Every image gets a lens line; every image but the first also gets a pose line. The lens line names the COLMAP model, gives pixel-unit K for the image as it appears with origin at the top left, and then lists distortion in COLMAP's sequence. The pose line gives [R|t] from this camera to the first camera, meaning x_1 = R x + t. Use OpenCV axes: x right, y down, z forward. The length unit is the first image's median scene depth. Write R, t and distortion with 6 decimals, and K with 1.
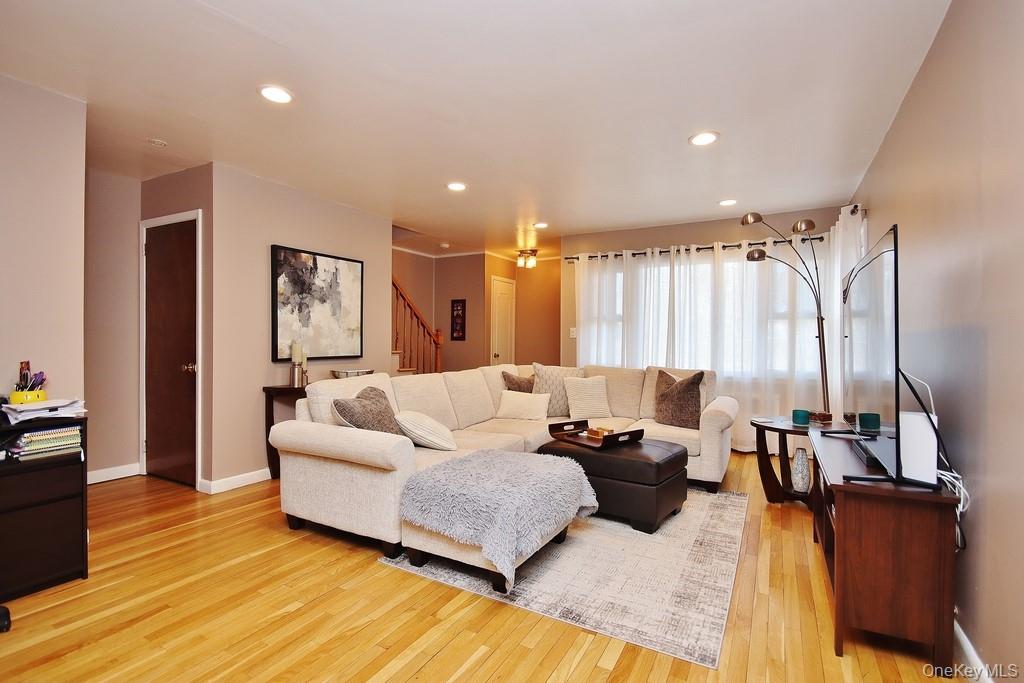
lens RADIAL K [[481.1, 0, 512.0], [0, 481.1, 341.5], [0, 0, 1]] dist [-0.002296, -0.000314]
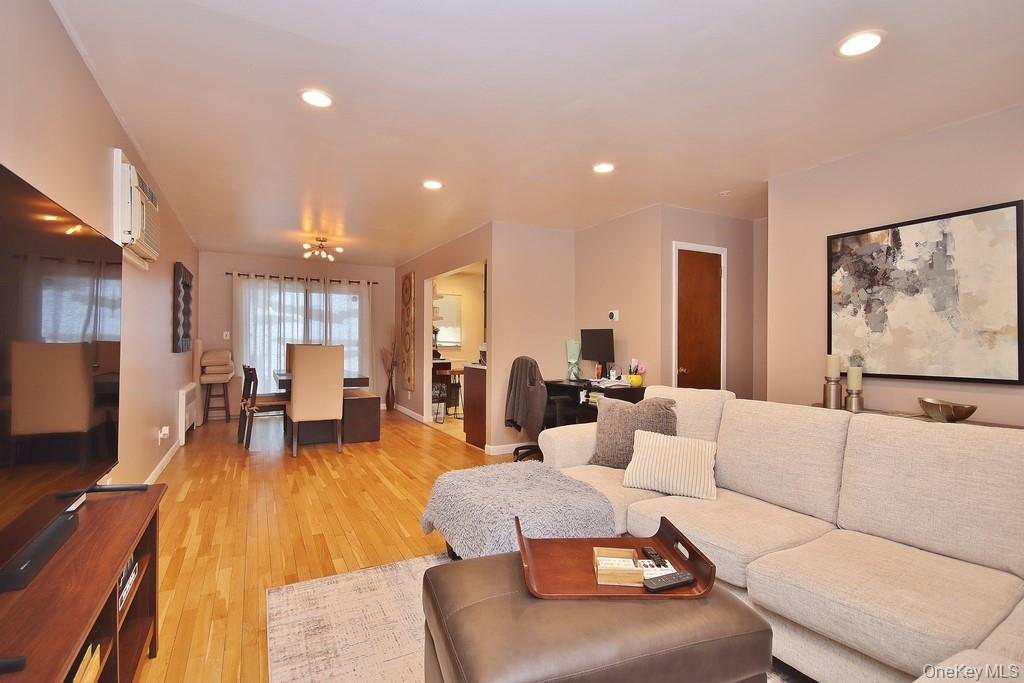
lens RADIAL K [[481.1, 0, 512.0], [0, 481.1, 341.5], [0, 0, 1]] dist [-0.002296, -0.000314]
pose [[-0.546012, -0.009930, -0.837719, 0.485072], [-0.009528, 0.999939, -0.005643, -0.006469], [0.837723, 0.004901, -0.546073, 0.944582]]
